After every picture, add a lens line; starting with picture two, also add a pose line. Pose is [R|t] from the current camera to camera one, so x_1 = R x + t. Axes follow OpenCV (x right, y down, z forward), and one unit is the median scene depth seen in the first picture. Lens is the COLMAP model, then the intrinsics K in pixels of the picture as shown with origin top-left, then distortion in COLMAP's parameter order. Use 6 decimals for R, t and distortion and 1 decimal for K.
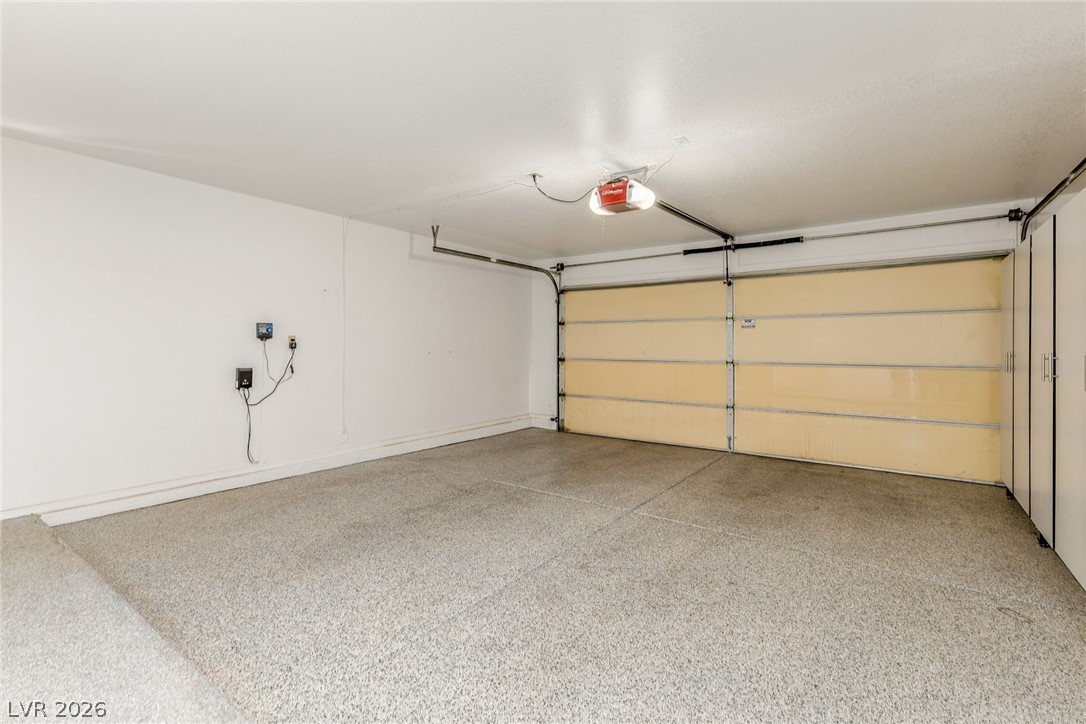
lens RADIAL K [[468.1, 0, 544.0], [0, 468.1, 357.3], [0, 0, 1]] dist [0.007987, 0.000255]
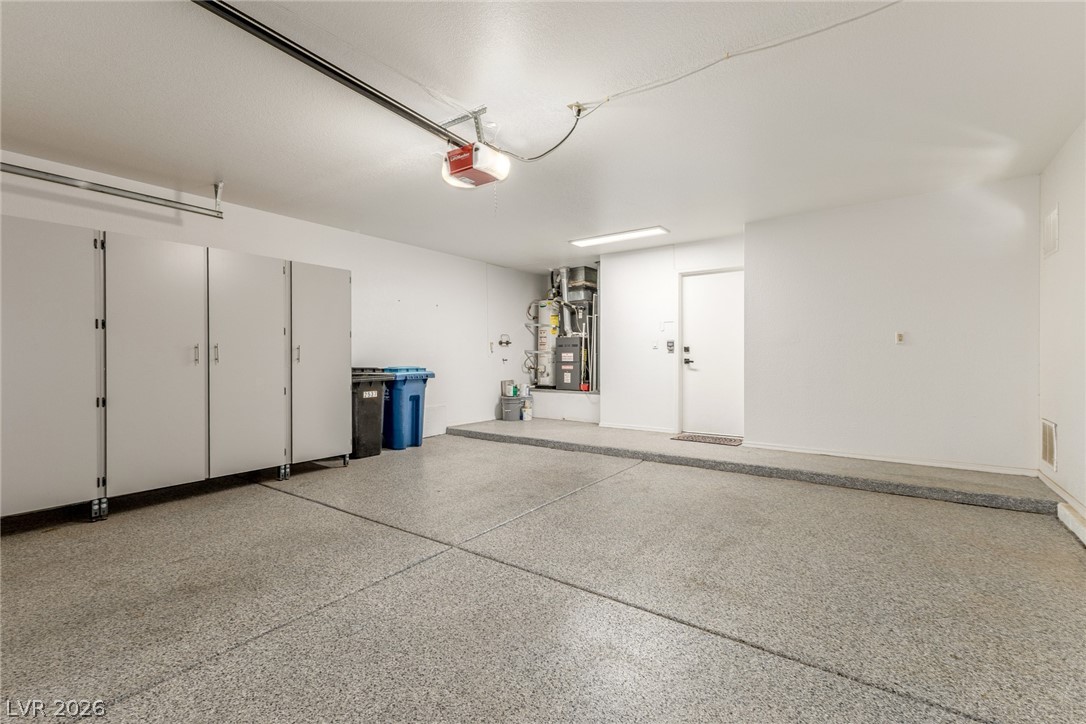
lens RADIAL K [[468.1, 0, 544.0], [0, 468.1, 357.3], [0, 0, 1]] dist [0.007987, 0.000255]
pose [[-0.999996, -0.001147, -0.002753, 0.039570], [-0.001229, 0.999546, 0.030096, -0.008382], [0.002717, 0.030099, -0.999543, 1.884377]]
